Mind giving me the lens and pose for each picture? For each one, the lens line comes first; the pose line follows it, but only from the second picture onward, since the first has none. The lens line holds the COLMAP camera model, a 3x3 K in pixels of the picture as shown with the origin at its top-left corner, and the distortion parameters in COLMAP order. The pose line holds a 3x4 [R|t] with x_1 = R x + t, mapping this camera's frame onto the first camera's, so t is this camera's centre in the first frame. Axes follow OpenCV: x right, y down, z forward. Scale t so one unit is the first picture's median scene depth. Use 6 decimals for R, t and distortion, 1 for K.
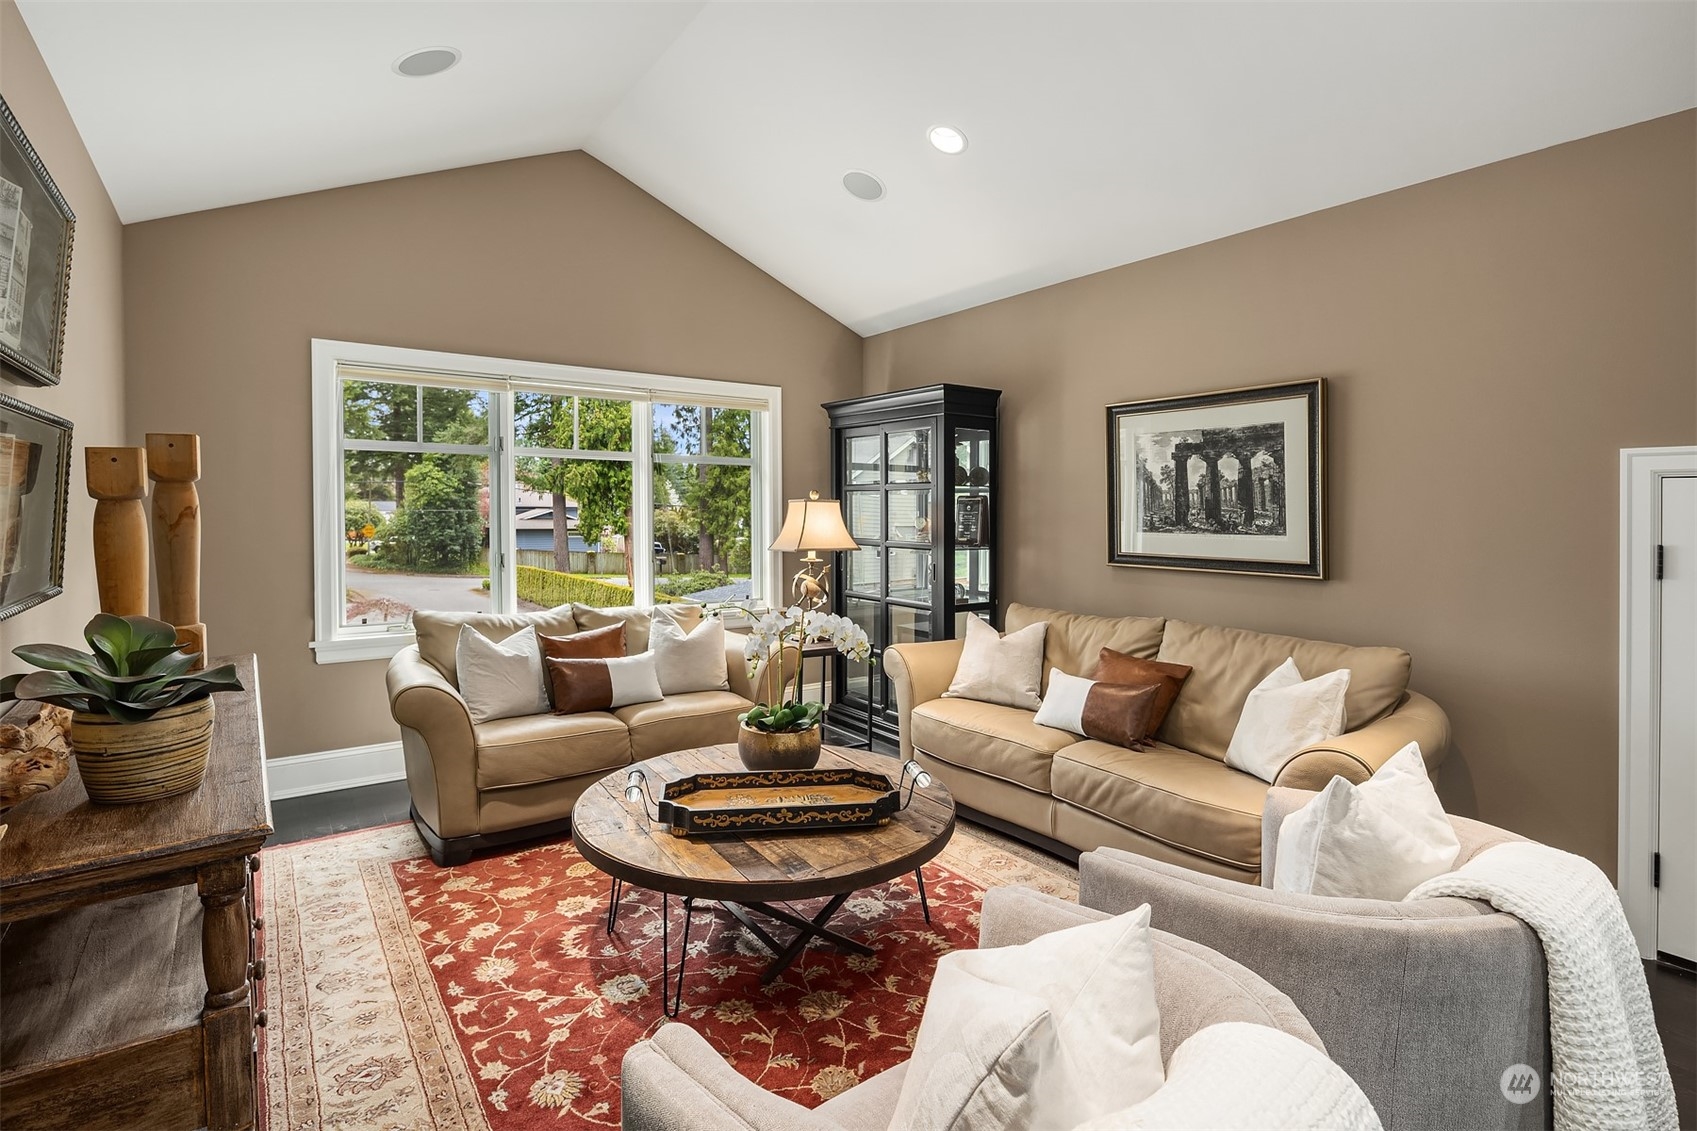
lens RADIAL K [[825.4, 0, 835.0], [0, 825.4, 513.3], [0, 0, 1]] dist [0.005343, -0.003405]
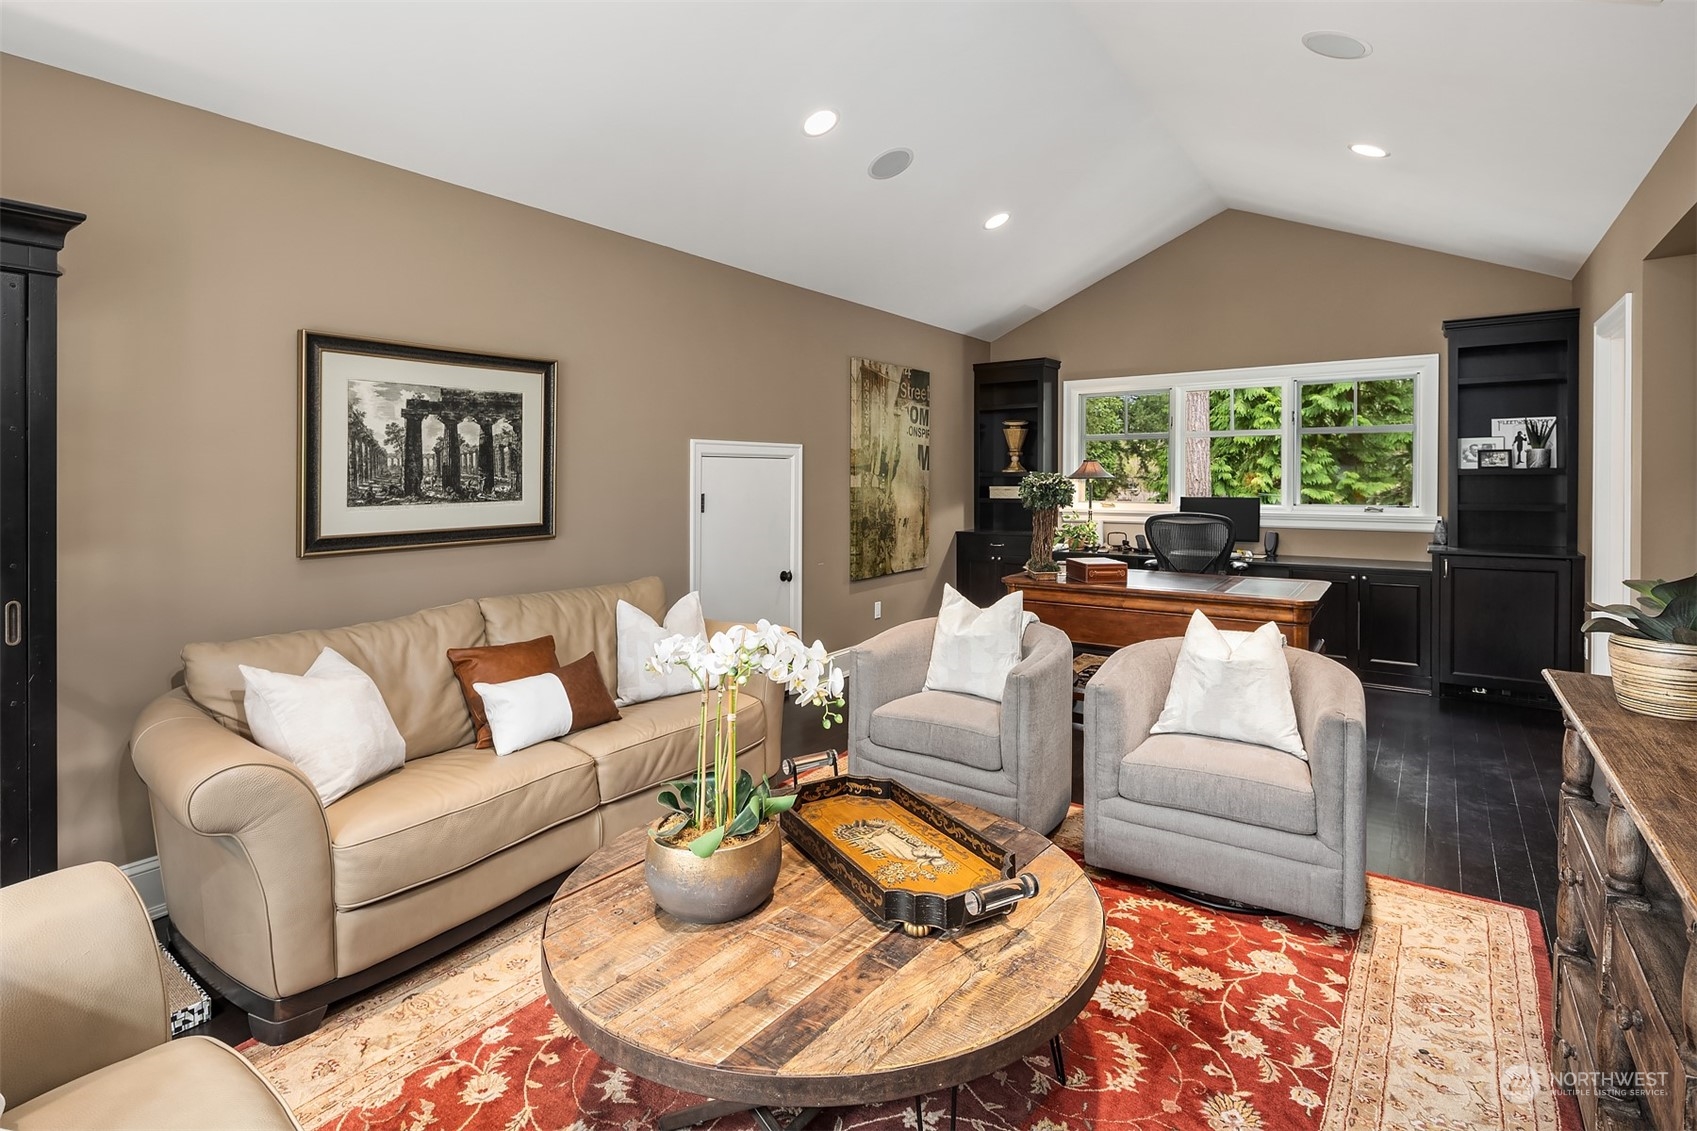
lens RADIAL K [[825.4, 0, 845.2], [0, 825.4, 471.5], [0, 0, 1]] dist [0.005343, -0.003405]
pose [[-0.332348, -0.005295, 0.943142, -0.554406], [0.004245, 0.999966, 0.007110, -0.014814], [-0.943147, 0.006367, -0.332314, 0.895657]]
